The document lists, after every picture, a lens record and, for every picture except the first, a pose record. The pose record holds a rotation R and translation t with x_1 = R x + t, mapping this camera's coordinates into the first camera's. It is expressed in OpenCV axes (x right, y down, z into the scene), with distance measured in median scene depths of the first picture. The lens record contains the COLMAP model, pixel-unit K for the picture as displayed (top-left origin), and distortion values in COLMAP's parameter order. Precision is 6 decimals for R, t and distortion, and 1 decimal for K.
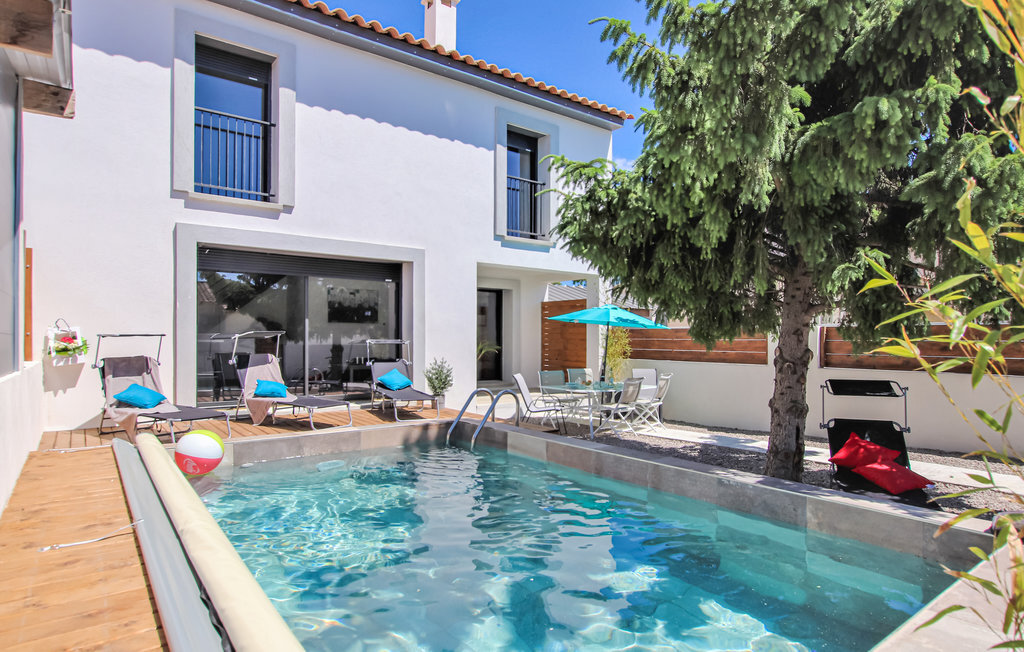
lens RADIAL K [[573.6, 0, 510.7], [0, 573.6, 342.2], [0, 0, 1]] dist [-0.000025, -0.000253]
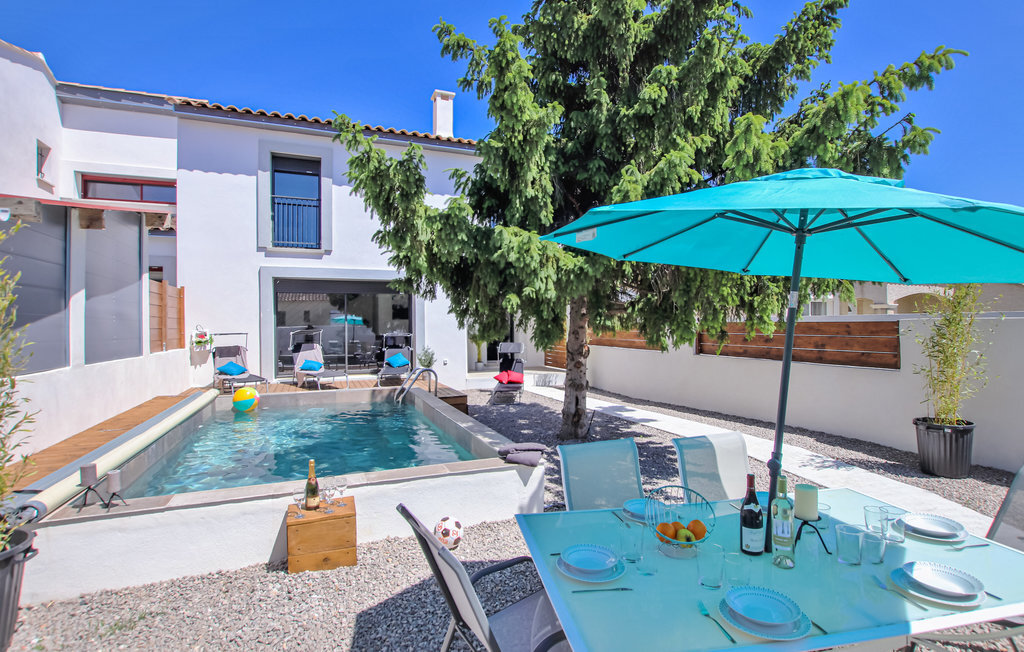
lens RADIAL K [[487.9, 0, 512.0], [0, 487.9, 326.0], [0, 0, 1]] dist [0.000789, 0.000108]
pose [[0.964035, -0.007912, -0.265658, 0.507053], [0.008424, 0.999964, 0.000786, -0.027253], [0.265642, -0.002996, 0.964067, -0.187626]]
